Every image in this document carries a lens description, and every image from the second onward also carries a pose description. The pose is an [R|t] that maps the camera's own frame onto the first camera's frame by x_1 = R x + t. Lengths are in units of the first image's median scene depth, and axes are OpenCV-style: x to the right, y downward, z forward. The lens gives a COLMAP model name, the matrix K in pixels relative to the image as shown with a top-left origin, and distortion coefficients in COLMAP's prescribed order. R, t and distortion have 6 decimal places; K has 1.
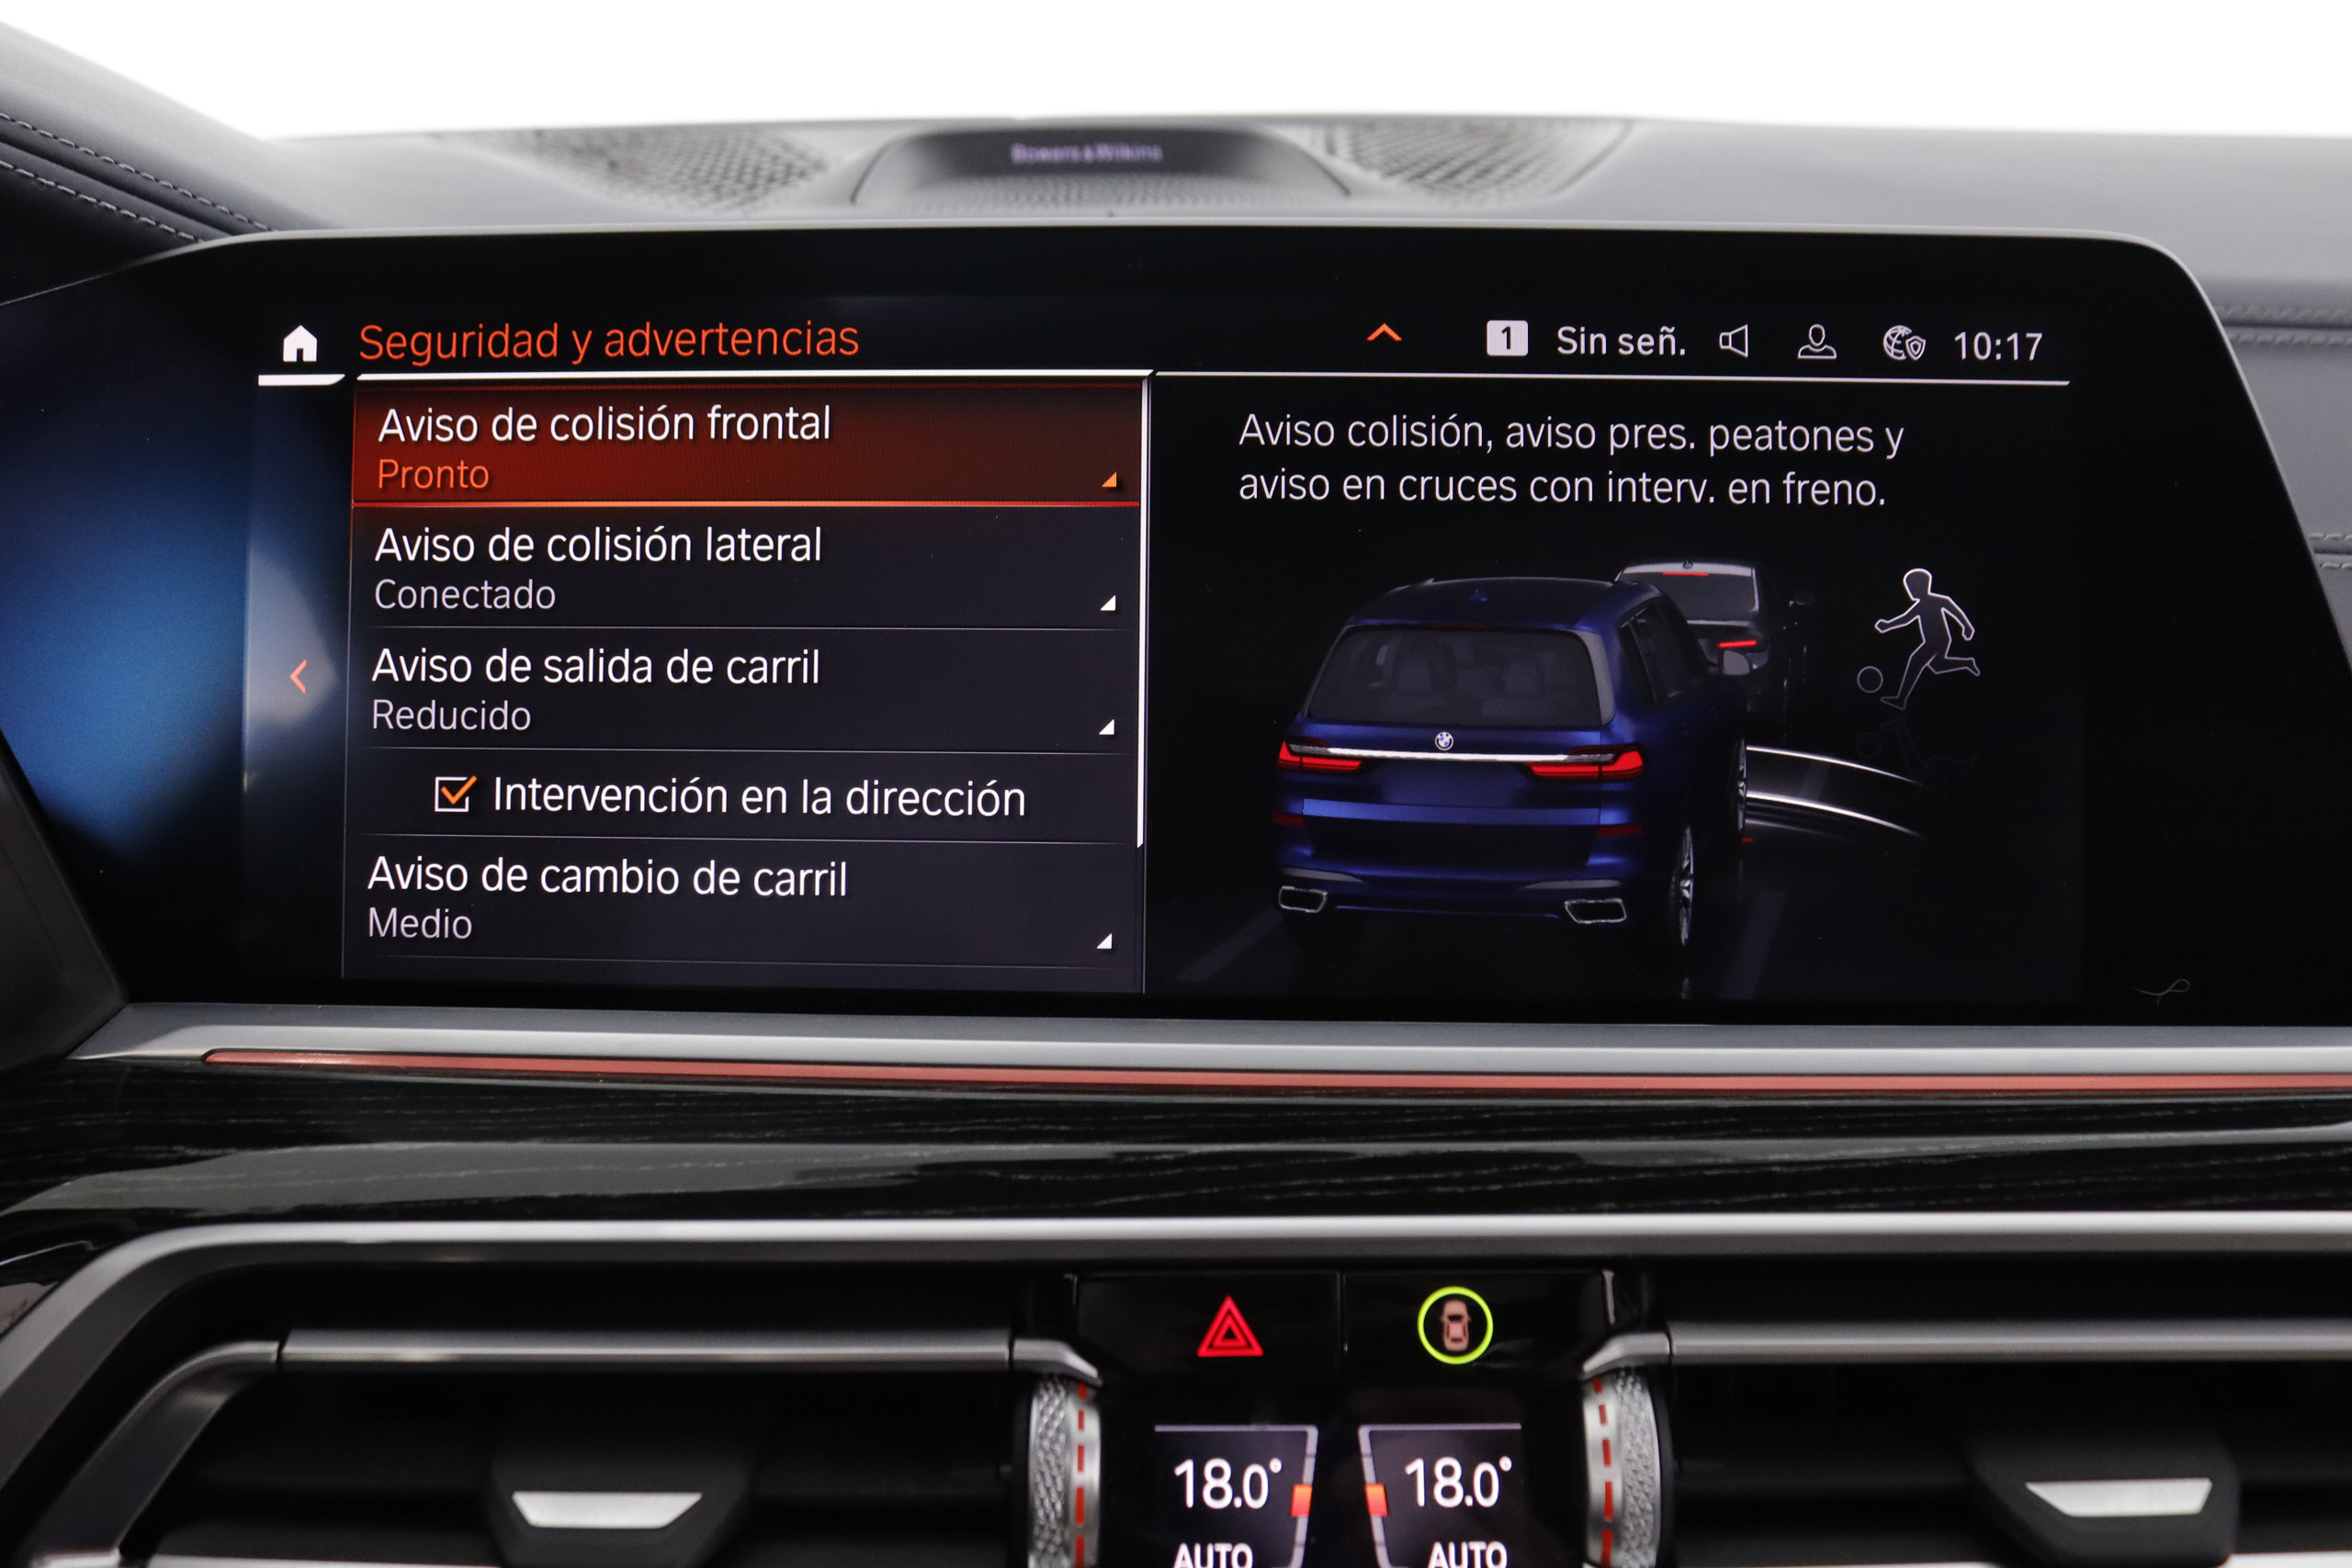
lens RADIAL K [[2350.3, 0, 1183.7], [0, 2350.3, 786.6], [0, 0, 1]] dist [-0.154859, 0.183870]
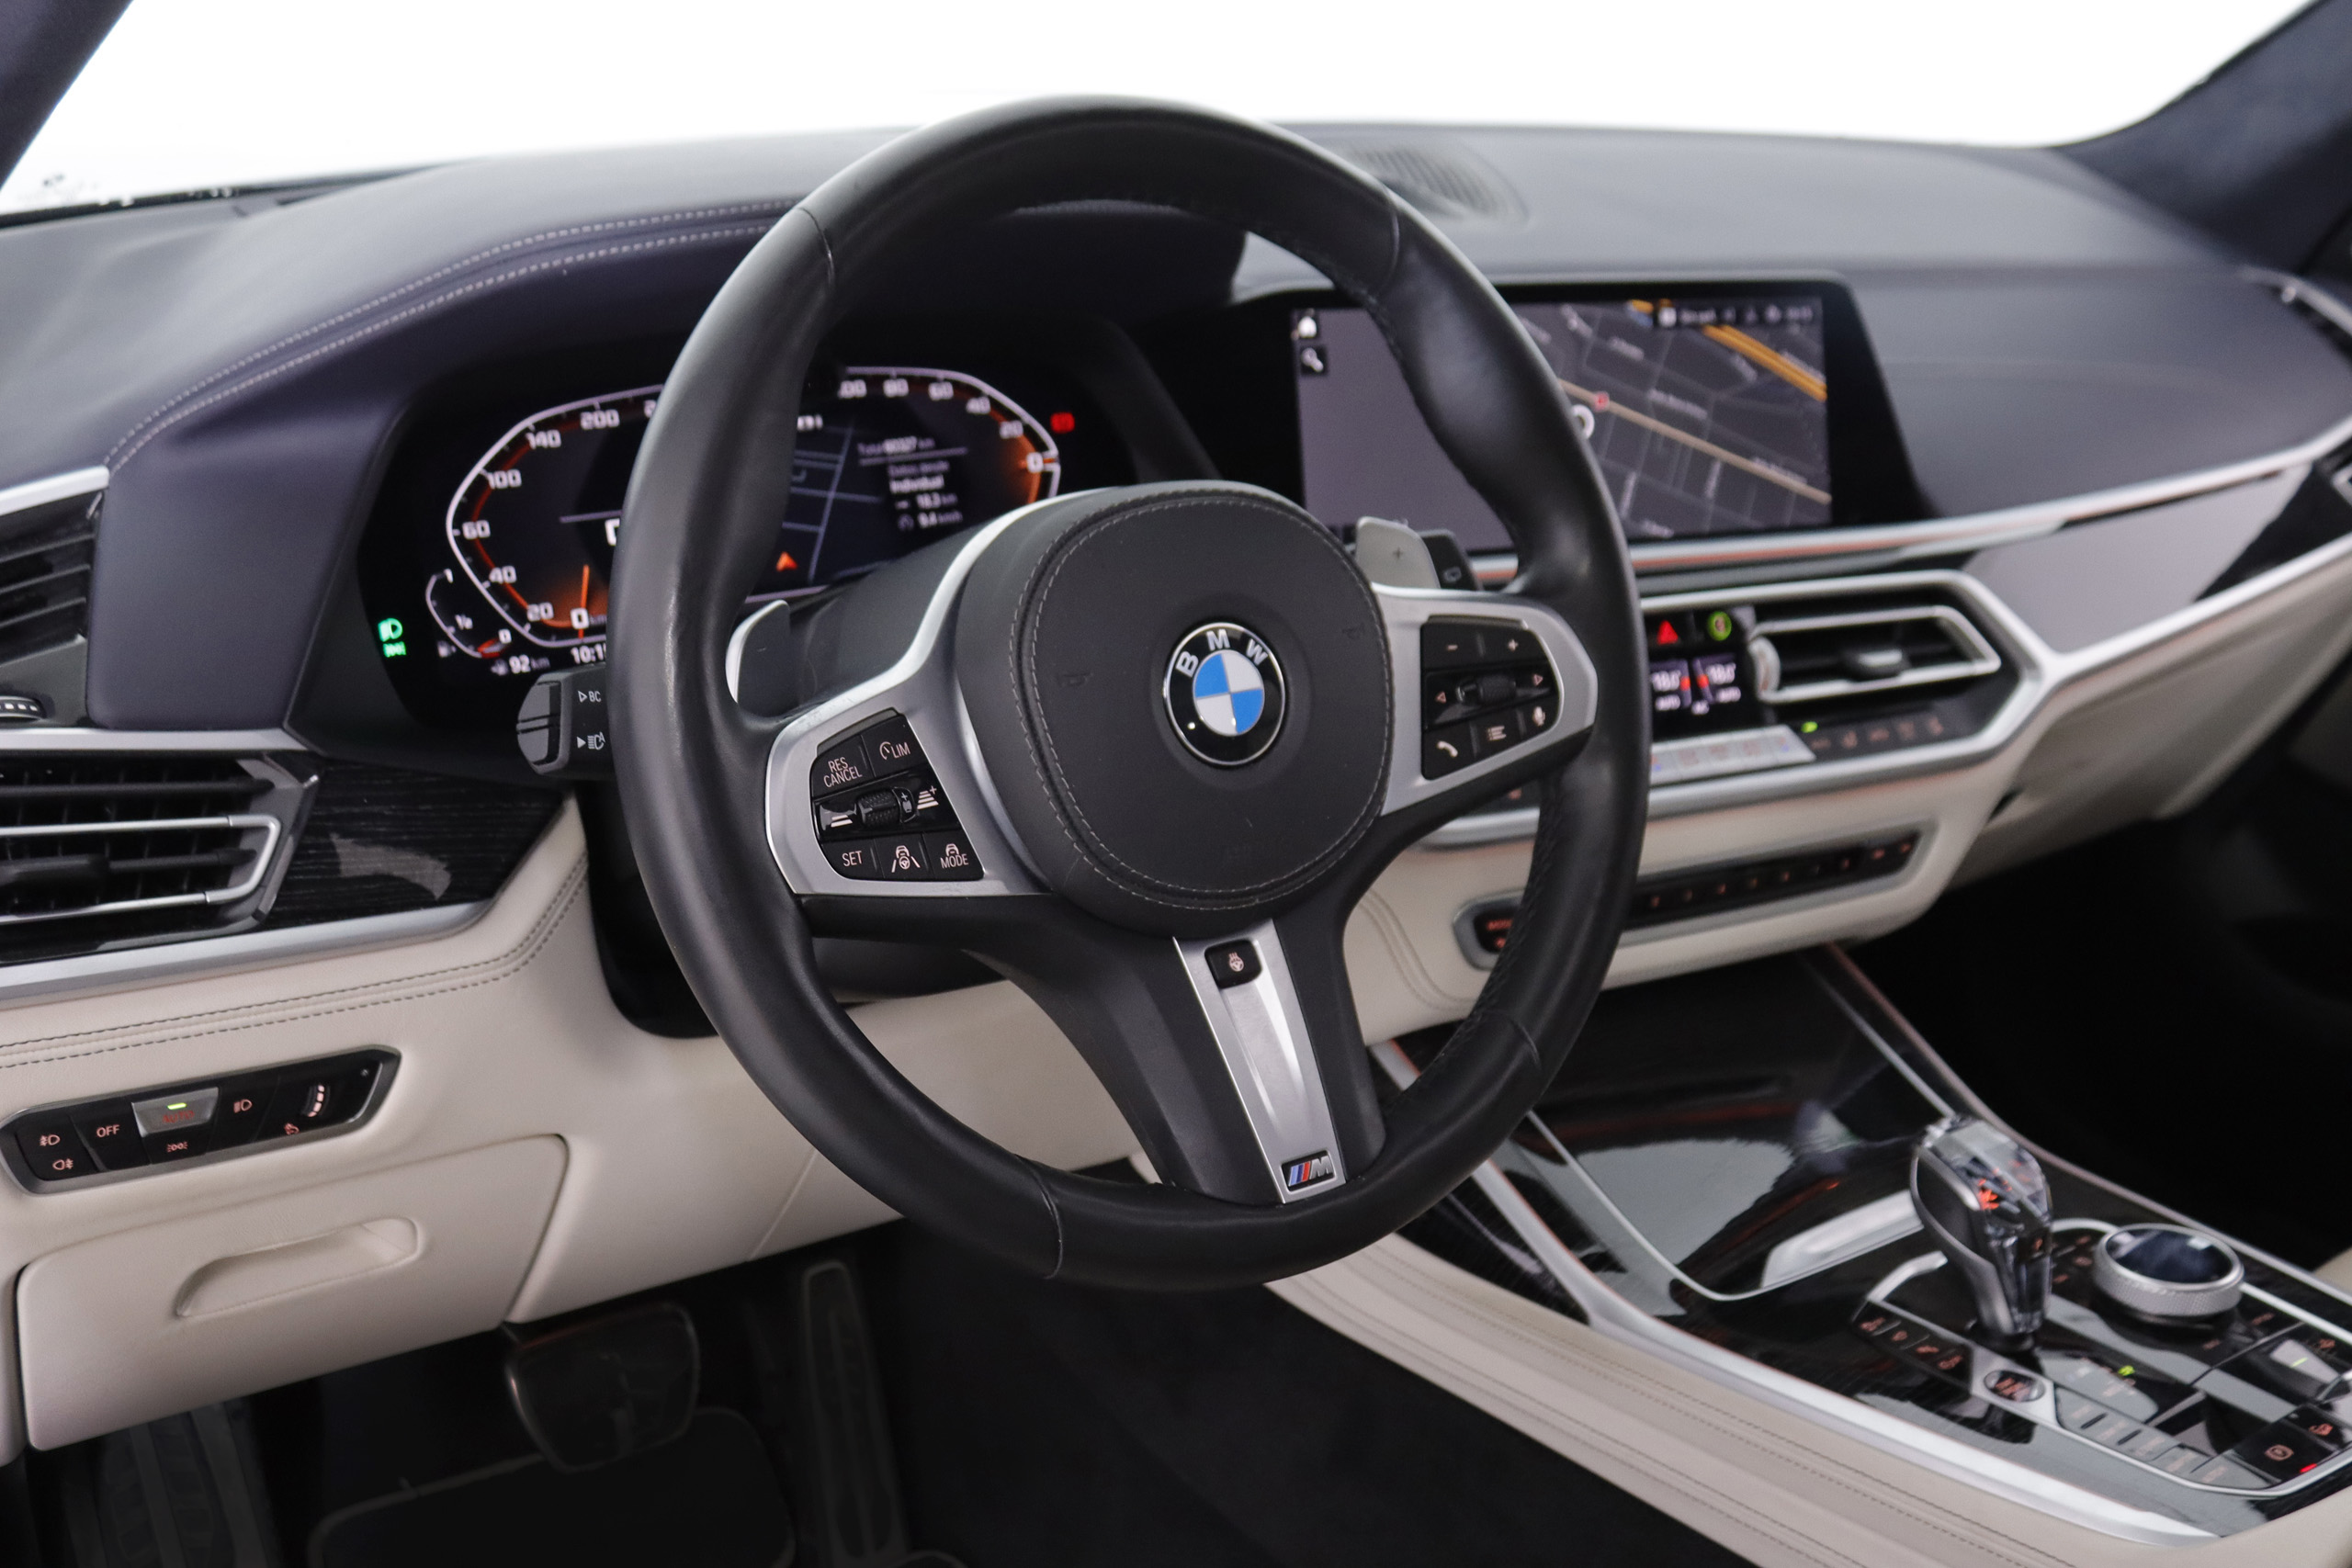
lens RADIAL K [[2477.2, 0, 1176.0], [0, 2477.2, 784.0], [0, 0, 1]] dist [-0.138671, 0.175502]
pose [[0.888928, -0.122320, 0.441413, -2.112076], [0.073125, 0.989221, 0.126863, -0.046858], [-0.452173, -0.080493, 0.888291, -1.755815]]
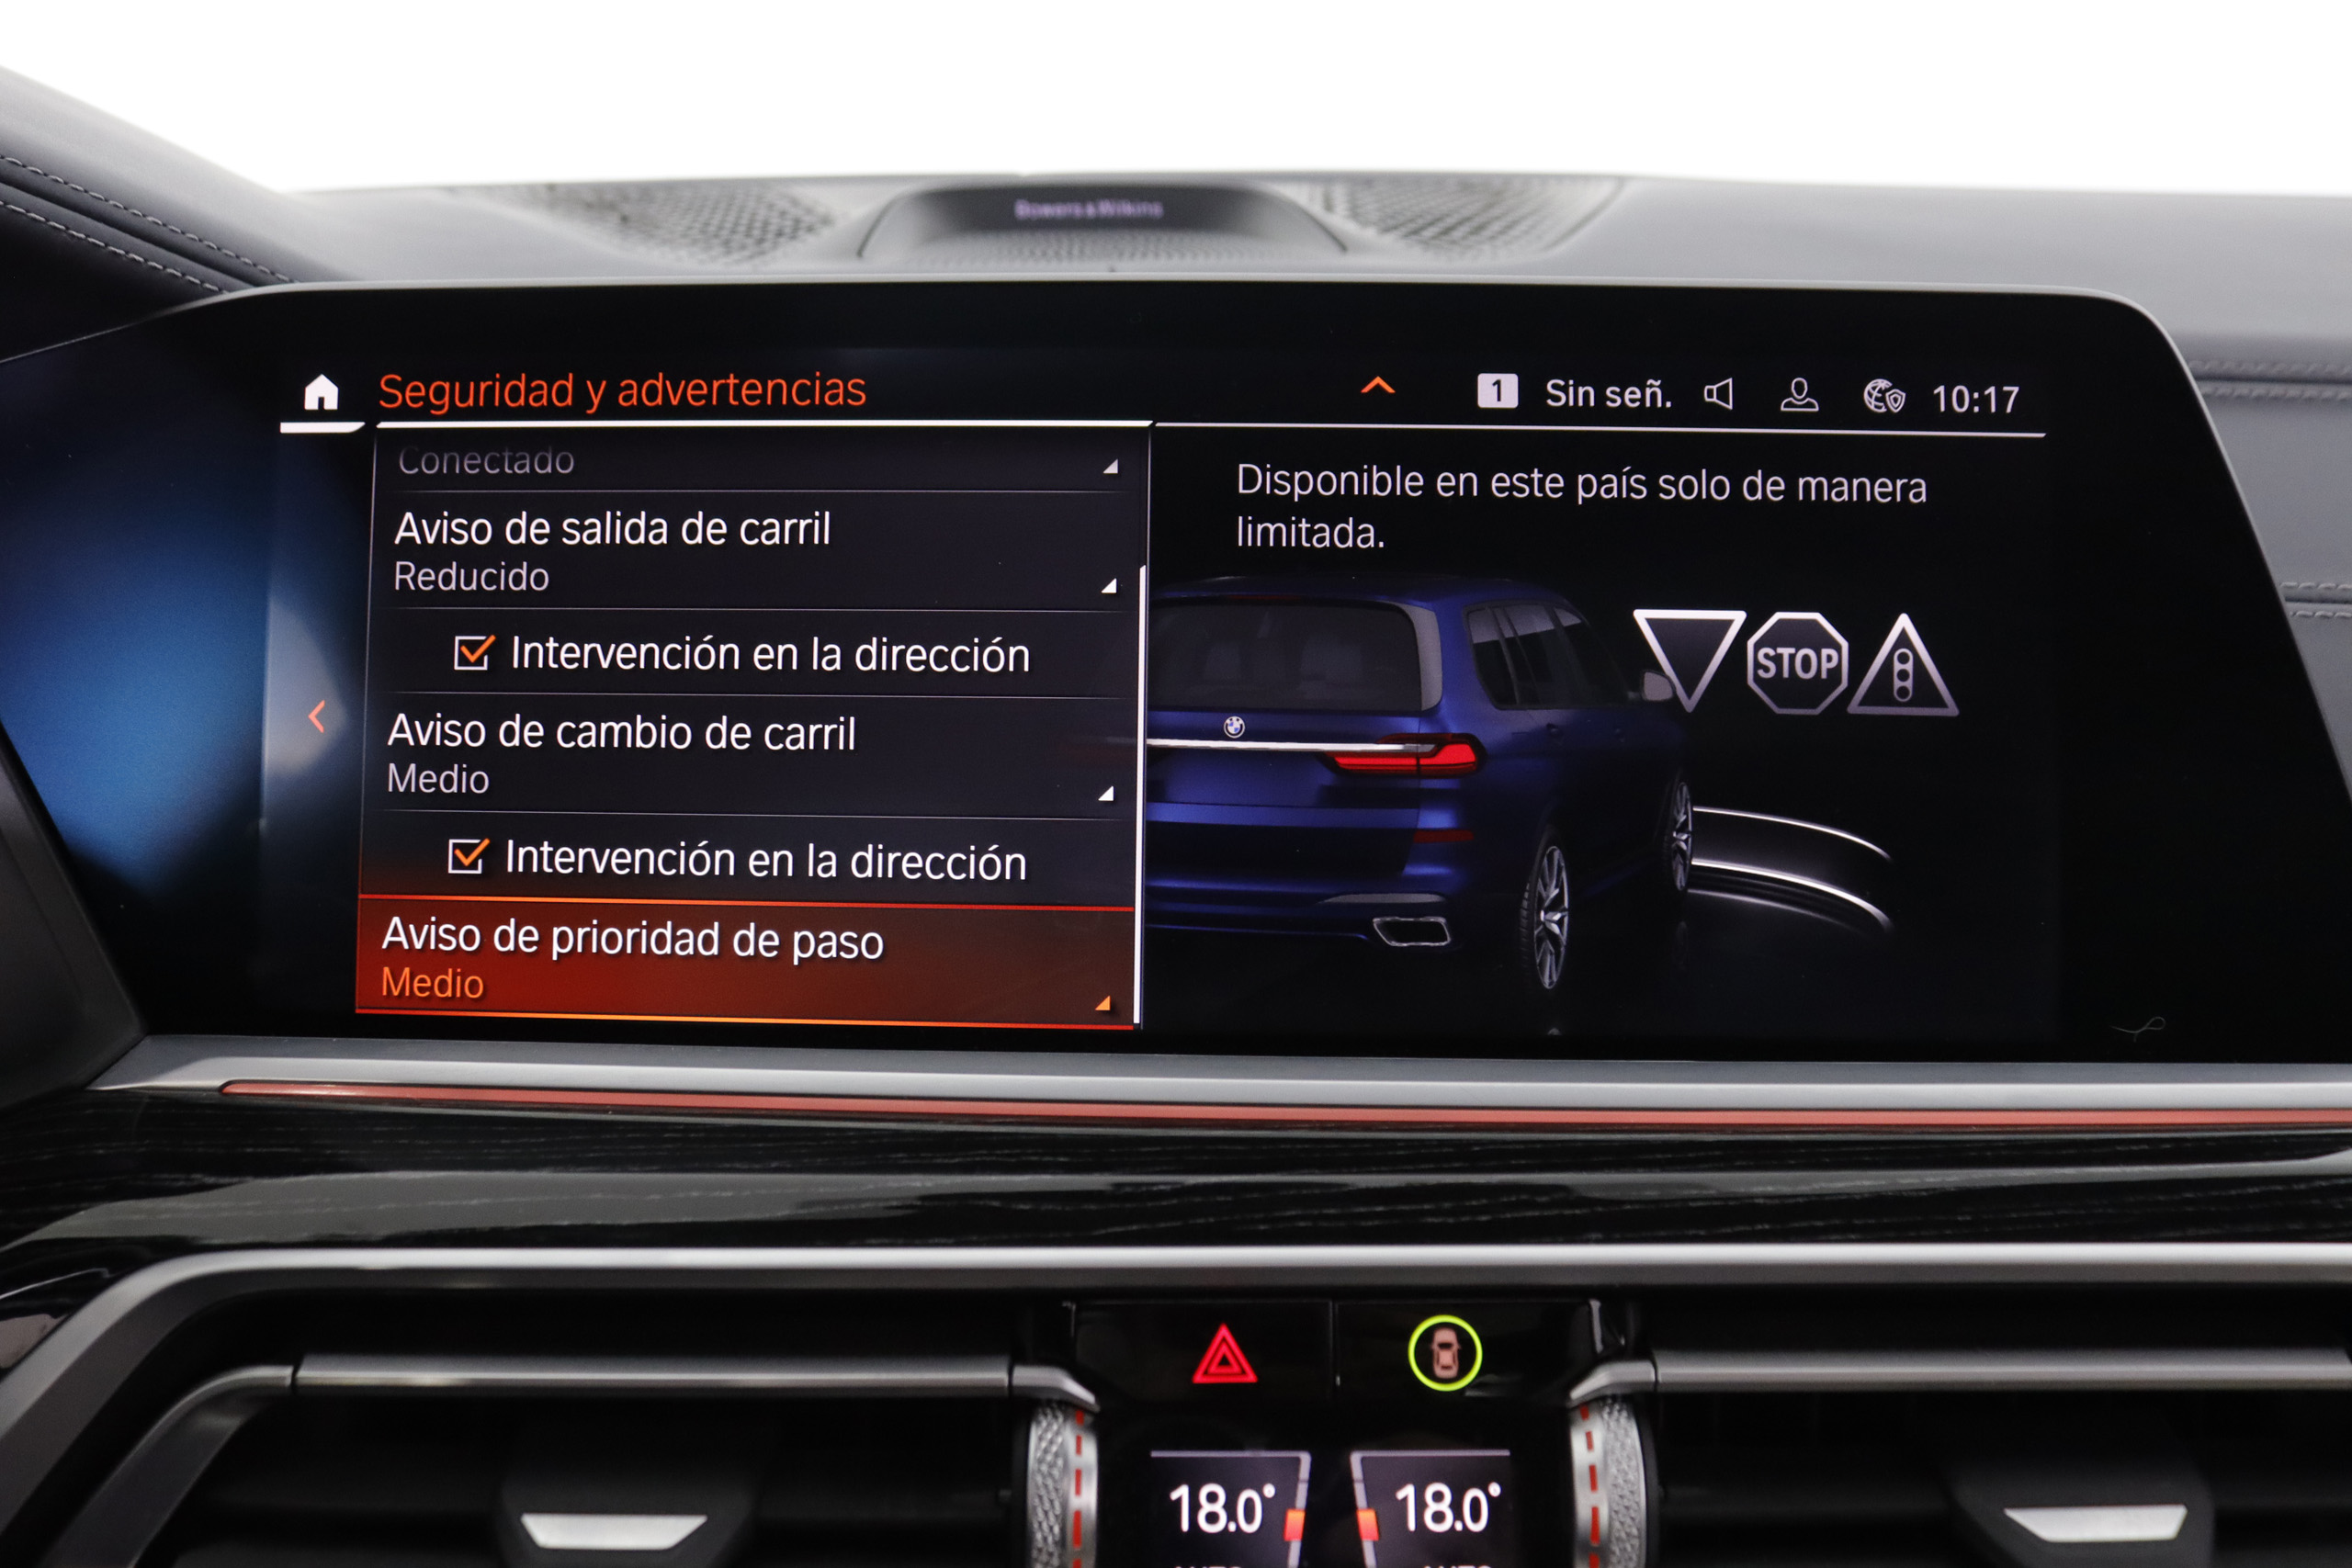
lens RADIAL K [[2342.2, 0, 1185.1], [0, 2342.2, 783.1], [0, 0, 1]] dist [-0.155798, 0.185895]
pose [[0.999996, 0.002711, 0.000431, 0.001356], [-0.002700, 0.999730, -0.023097, 0.004961], [-0.000494, 0.023096, 0.999733, -0.022578]]
